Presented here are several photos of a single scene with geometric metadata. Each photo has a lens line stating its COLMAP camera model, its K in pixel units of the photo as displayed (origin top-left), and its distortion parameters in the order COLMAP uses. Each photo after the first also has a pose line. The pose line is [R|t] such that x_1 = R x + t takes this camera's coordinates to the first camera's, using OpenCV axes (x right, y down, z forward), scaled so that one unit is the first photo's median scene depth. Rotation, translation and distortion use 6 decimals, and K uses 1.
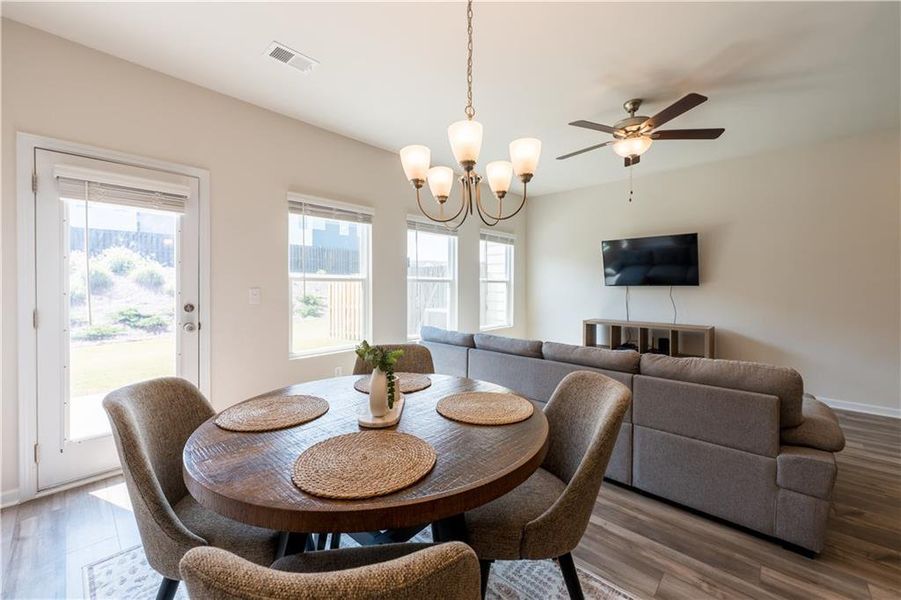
lens RADIAL K [[356.1, 0, 438.1], [0, 356.1, 290.6], [0, 0, 1]] dist [-0.000927, -0.000268]
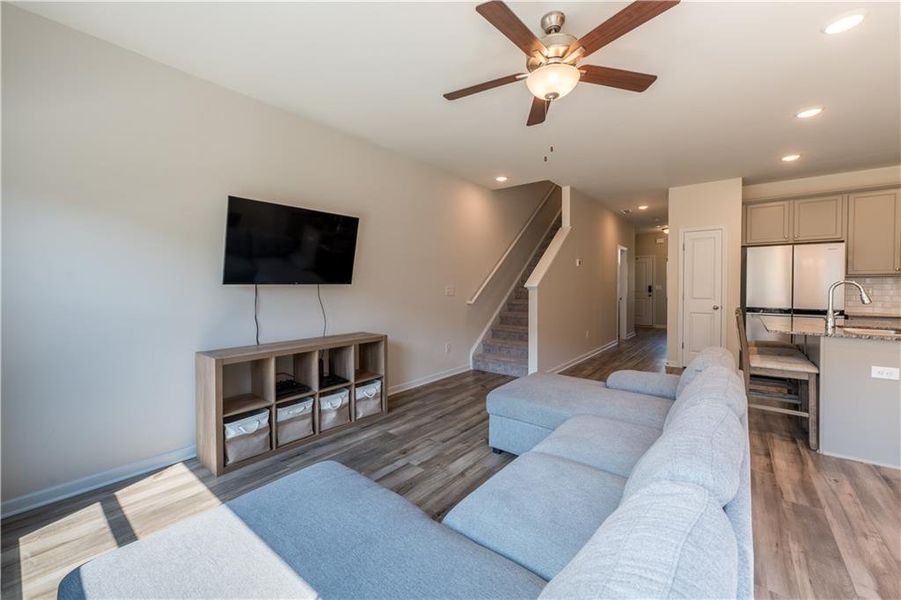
lens RADIAL K [[356.1, 0, 438.1], [0, 356.1, 290.6], [0, 0, 1]] dist [-0.000927, -0.000268]
pose [[-0.072383, -0.015852, 0.997251, -0.097280], [0.018929, 0.999672, 0.017264, -0.007878], [-0.997197, 0.020127, -0.072060, 0.859445]]
